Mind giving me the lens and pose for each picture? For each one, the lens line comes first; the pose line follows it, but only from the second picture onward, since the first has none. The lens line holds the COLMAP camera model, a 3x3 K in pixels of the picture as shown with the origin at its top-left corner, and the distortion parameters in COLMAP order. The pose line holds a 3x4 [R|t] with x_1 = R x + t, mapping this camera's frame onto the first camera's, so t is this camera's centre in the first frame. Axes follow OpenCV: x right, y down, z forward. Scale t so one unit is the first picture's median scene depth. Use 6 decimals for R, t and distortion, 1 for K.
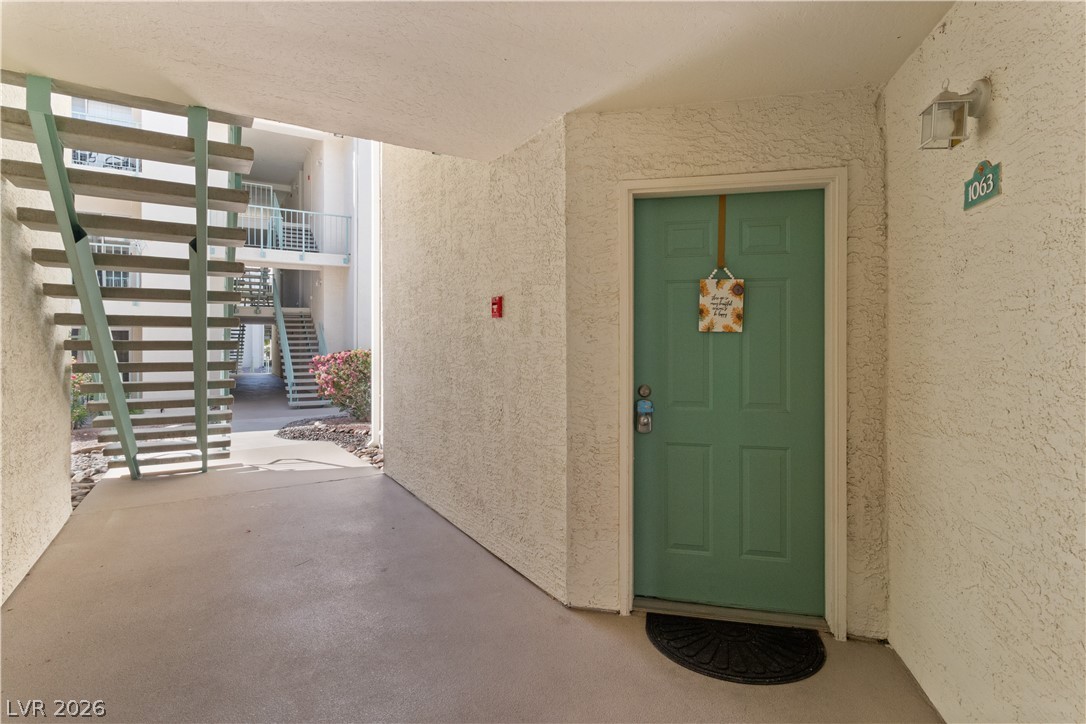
lens RADIAL K [[534.6, 0, 543.0], [0, 534.6, 359.2], [0, 0, 1]] dist [0.005416, -0.004884]
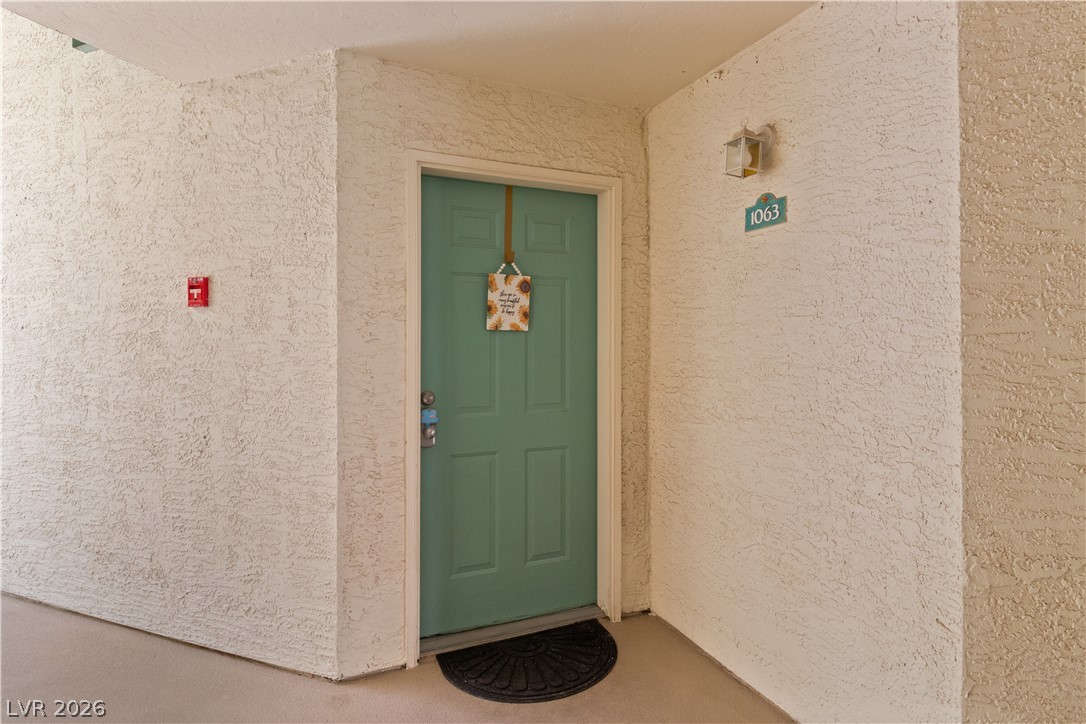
lens RADIAL K [[569.1, 0, 542.8], [0, 569.1, 352.9], [0, 0, 1]] dist [0.001558, -0.002159]
pose [[0.804257, -0.012790, 0.594144, -0.220912], [0.018345, 0.999826, -0.003309, -0.007559], [-0.593998, 0.013561, 0.804352, 0.164967]]
